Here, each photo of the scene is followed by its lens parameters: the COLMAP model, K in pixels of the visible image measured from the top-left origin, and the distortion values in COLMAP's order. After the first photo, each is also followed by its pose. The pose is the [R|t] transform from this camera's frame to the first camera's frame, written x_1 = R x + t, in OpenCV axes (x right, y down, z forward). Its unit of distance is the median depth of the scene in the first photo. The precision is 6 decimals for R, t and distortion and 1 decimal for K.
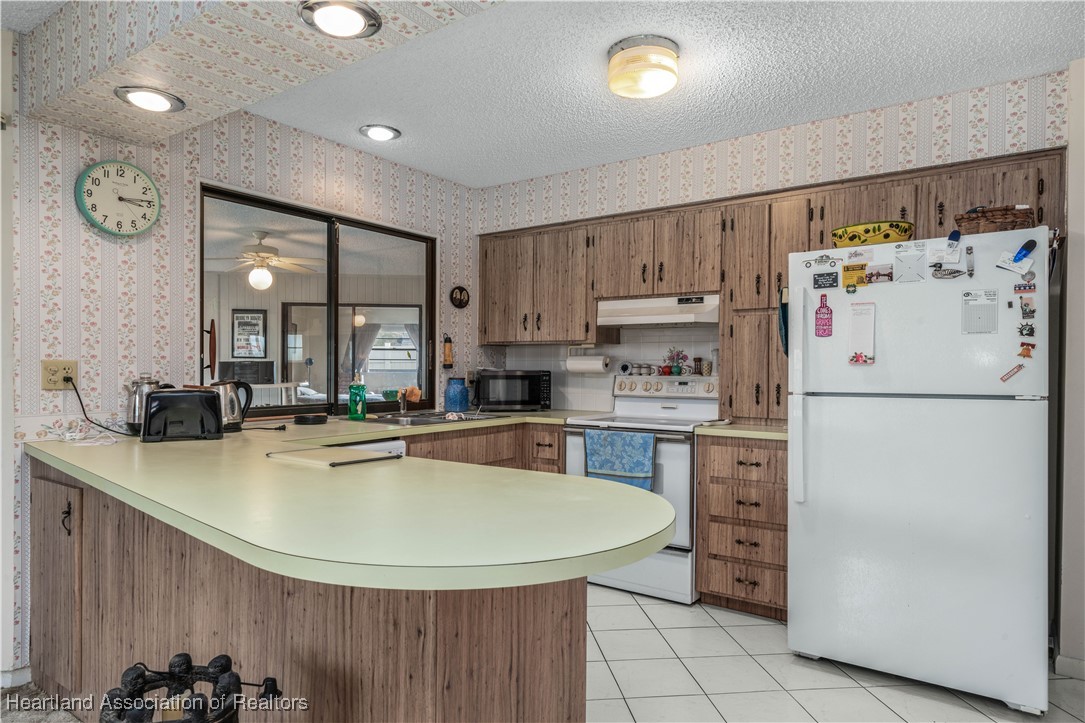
lens RADIAL K [[640.5, 0, 542.4], [0, 640.5, 368.0], [0, 0, 1]] dist [0.024431, 0.000611]
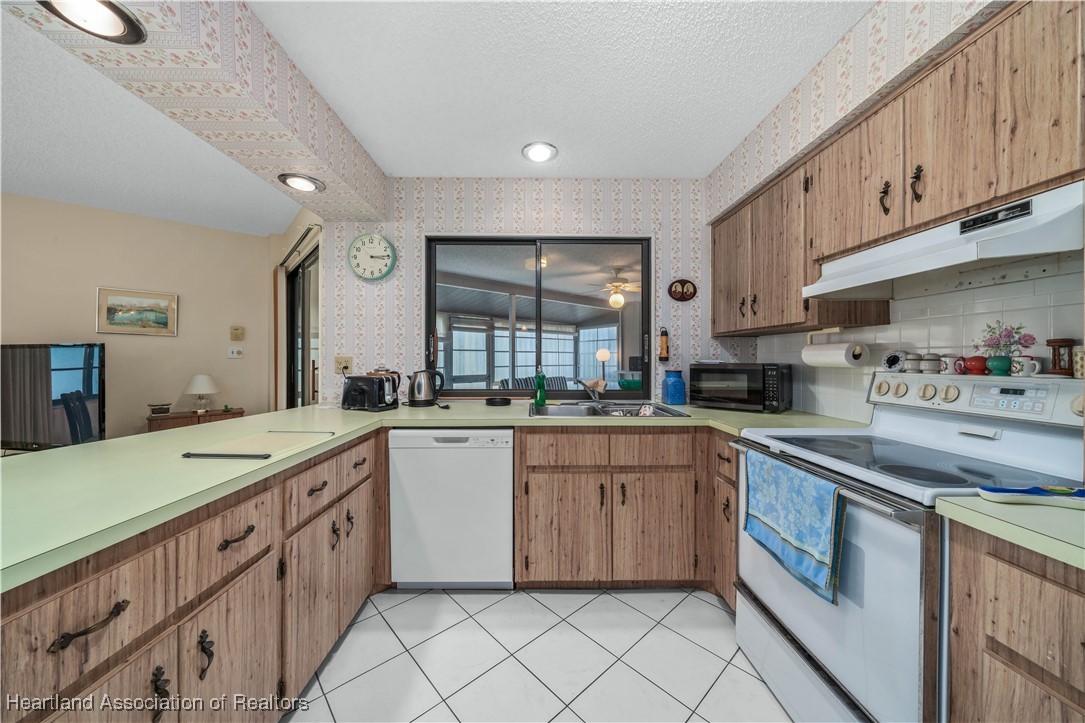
lens RADIAL K [[372.8, 0, 541.9], [0, 372.8, 358.1], [0, 0, 1]] dist [-0.006015, -0.000031]
pose [[0.589319, -0.005133, -0.807884, 0.230132], [0.000642, 0.999982, -0.005885, -0.000727], [0.807900, 0.002950, 0.589312, 0.517013]]
